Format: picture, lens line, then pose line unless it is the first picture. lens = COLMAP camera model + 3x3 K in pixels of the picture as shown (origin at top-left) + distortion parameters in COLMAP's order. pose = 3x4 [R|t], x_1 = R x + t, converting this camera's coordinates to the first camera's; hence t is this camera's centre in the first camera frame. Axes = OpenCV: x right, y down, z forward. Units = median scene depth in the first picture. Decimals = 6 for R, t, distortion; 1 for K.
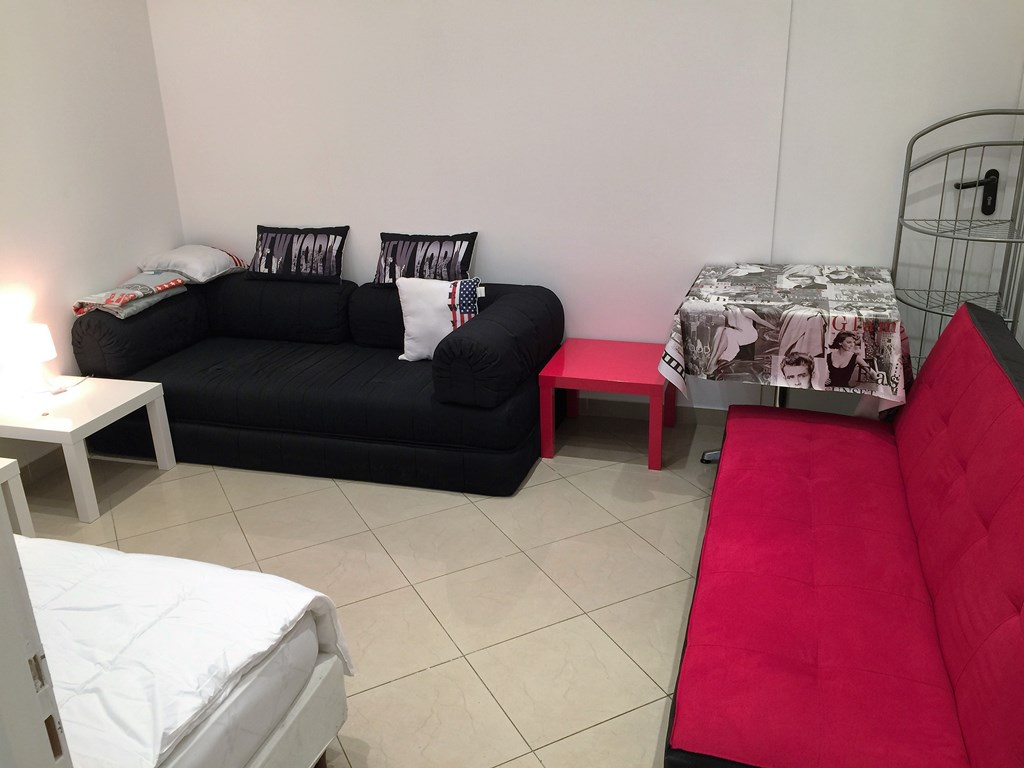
lens RADIAL K [[961.8, 0, 512.0], [0, 961.8, 384.0], [0, 0, 1]] dist [0.120898, -0.190578]
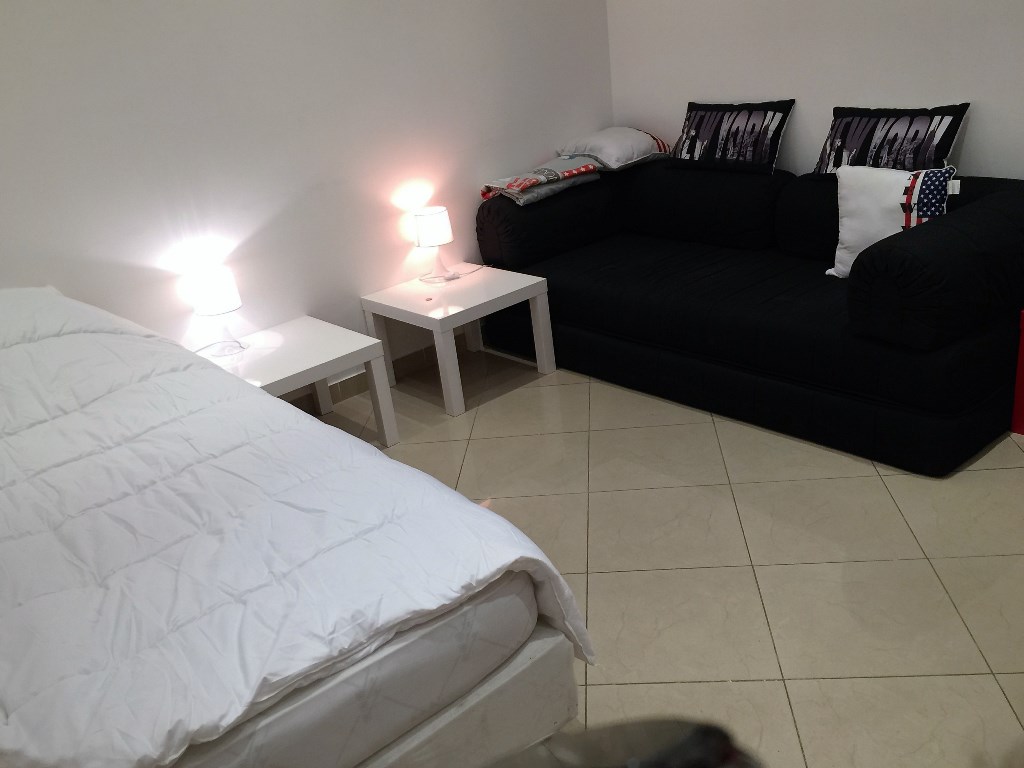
lens RADIAL K [[961.8, 0, 512.0], [0, 961.8, 384.0], [0, 0, 1]] dist [0.120898, -0.190578]
pose [[0.825871, 0.144552, -0.545015, 0.113236], [-0.098905, 0.988732, 0.112366, -0.001386], [0.555117, -0.038896, 0.830863, 0.216462]]
